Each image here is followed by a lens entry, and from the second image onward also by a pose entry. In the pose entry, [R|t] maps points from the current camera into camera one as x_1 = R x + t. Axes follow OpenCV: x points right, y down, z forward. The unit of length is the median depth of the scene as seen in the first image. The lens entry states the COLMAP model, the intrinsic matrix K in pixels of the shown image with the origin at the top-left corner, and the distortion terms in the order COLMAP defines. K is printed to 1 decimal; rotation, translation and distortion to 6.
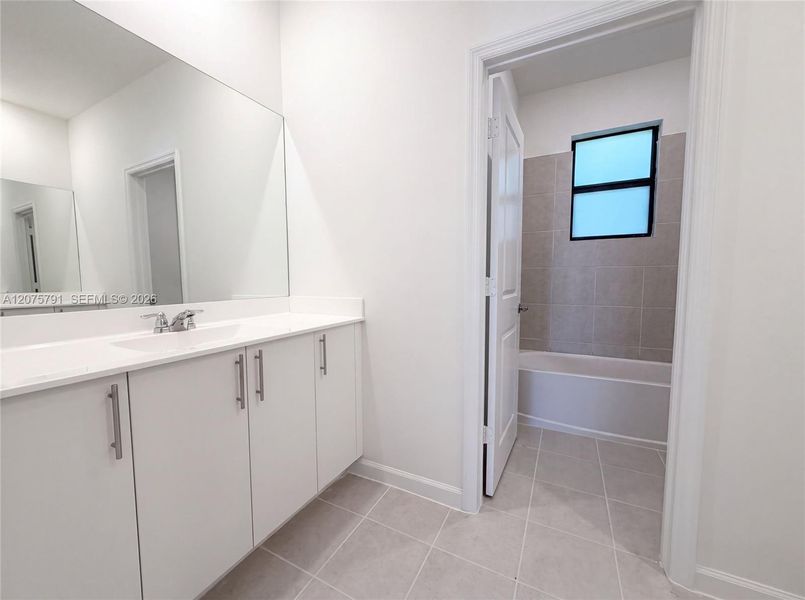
lens RADIAL K [[319.3, 0, 399.7], [0, 319.3, 299.7], [0, 0, 1]] dist [0.000481, -0.000080]
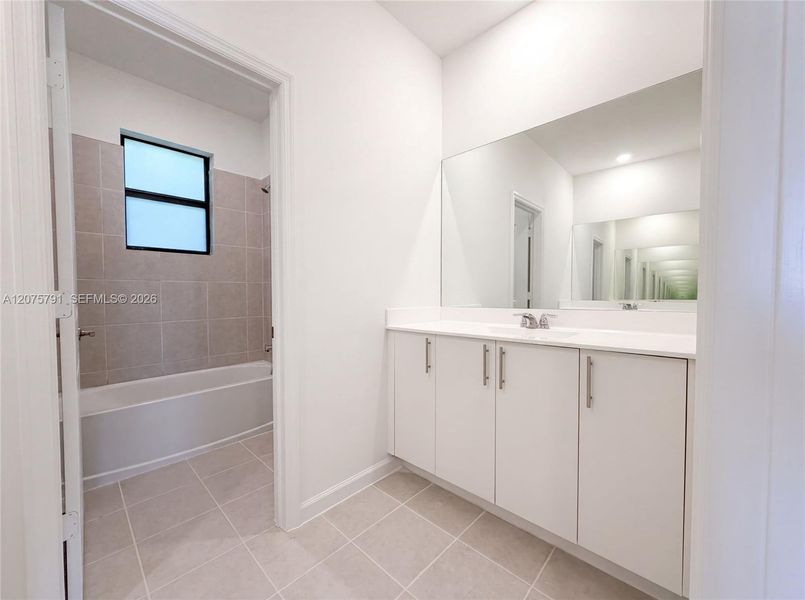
lens RADIAL K [[319.3, 0, 399.7], [0, 319.3, 299.7], [0, 0, 1]] dist [0.000481, -0.000080]
pose [[0.281079, -0.021301, 0.959448, -0.098169], [0.069689, 0.997567, 0.001732, 0.000328], [-0.957151, 0.066376, 0.281880, 0.074218]]
